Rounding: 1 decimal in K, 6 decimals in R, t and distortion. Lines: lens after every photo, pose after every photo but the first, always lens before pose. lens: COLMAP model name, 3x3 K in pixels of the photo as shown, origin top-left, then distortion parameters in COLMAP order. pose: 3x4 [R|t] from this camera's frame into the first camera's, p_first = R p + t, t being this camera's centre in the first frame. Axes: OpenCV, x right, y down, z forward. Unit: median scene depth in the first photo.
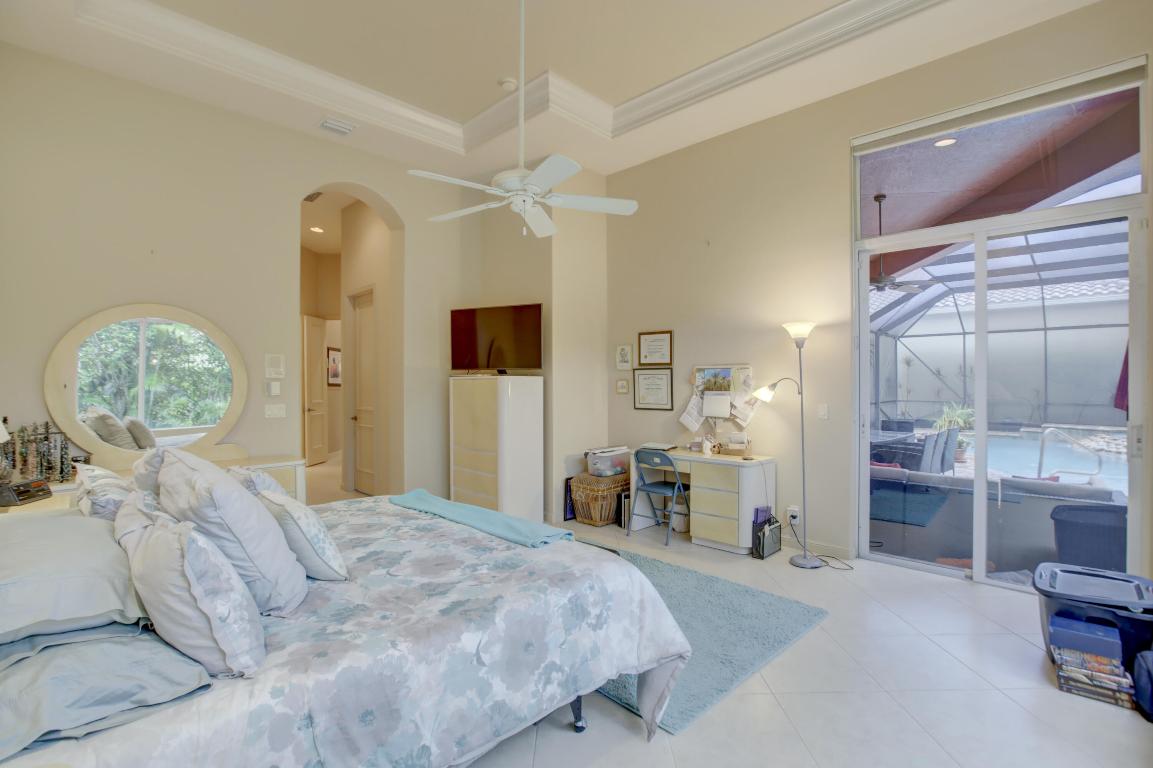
lens RADIAL K [[532.0, 0, 582.2], [0, 532.0, 386.8], [0, 0, 1]] dist [-0.021963, 0.000568]
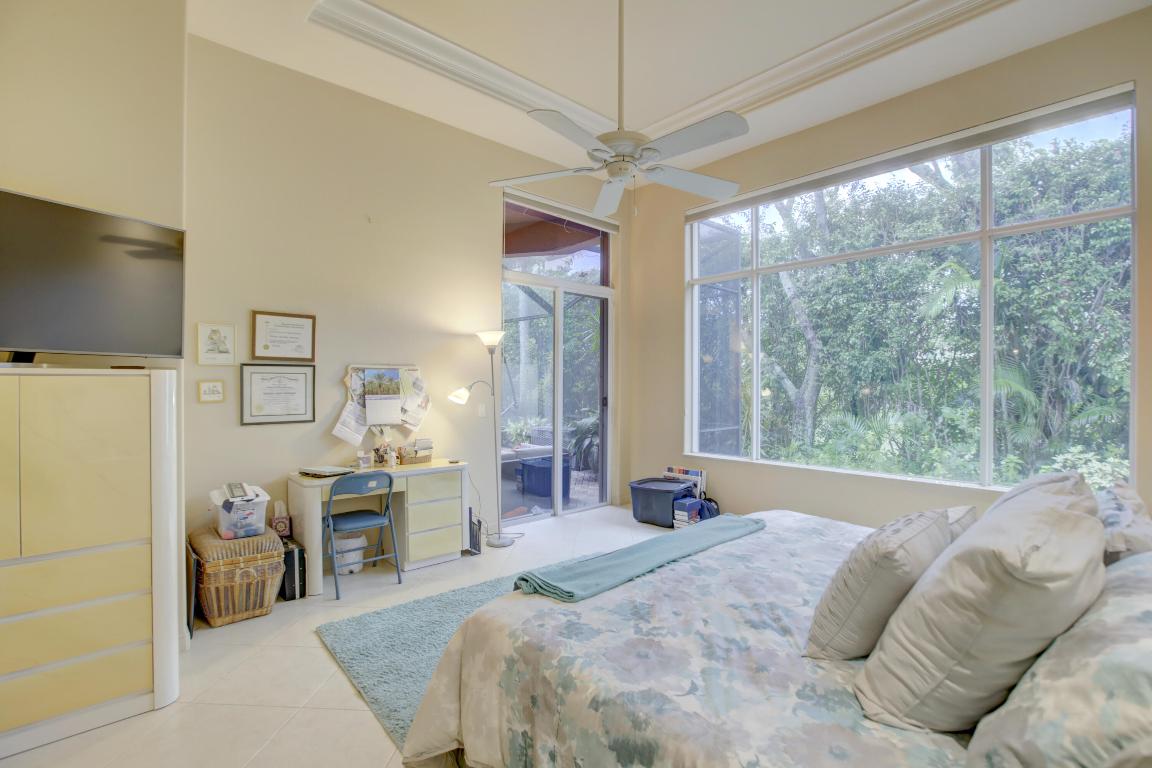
lens RADIAL K [[525.2, 0, 572.4], [0, 525.2, 381.7], [0, 0, 1]] dist [-0.037736, 0.001125]
pose [[0.083561, -0.001320, 0.996502, -0.553506], [0.000017, 0.999999, 0.001323, -0.013972], [-0.996503, -0.000094, 0.083561, 0.597622]]
